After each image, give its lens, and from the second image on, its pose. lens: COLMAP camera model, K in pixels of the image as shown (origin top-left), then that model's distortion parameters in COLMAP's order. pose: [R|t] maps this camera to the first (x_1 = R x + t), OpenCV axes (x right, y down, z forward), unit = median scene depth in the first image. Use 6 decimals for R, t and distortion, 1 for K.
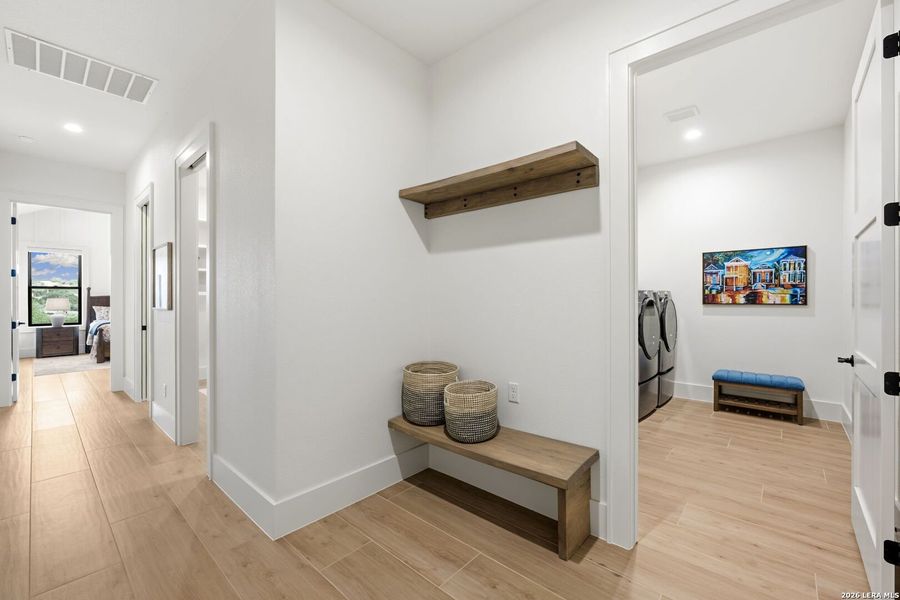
lens RADIAL K [[374.4, 0, 450.0], [0, 374.4, 300.0], [0, 0, 1]] dist [-0.000534, 0.000214]
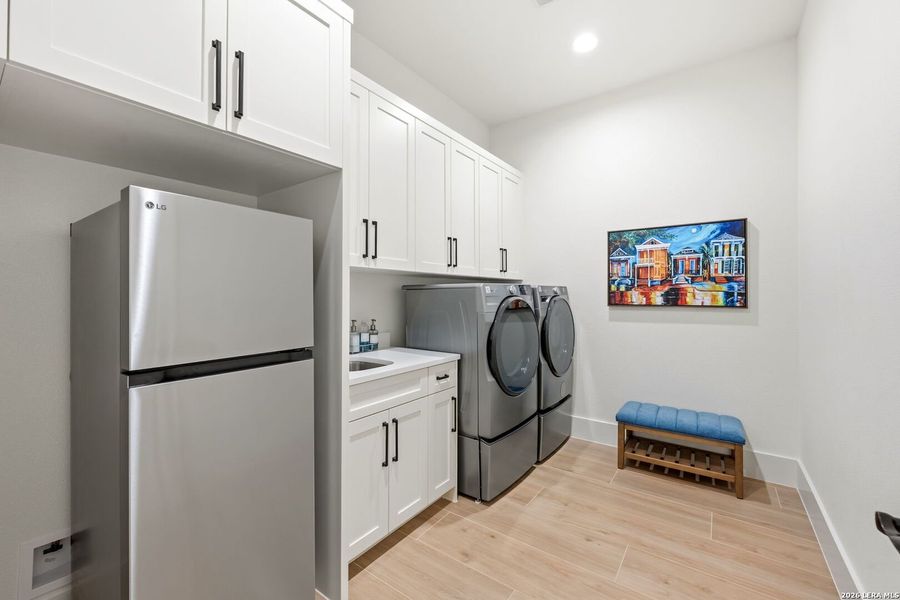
lens RADIAL K [[372.5, 0, 447.3], [0, 372.5, 293.2], [0, 0, 1]] dist [-0.001279, -0.000155]
pose [[0.995243, 0.004052, 0.097343, 0.338715], [-0.003099, 0.999946, -0.009943, -0.004146], [-0.097378, 0.009594, 0.995201, 0.371984]]
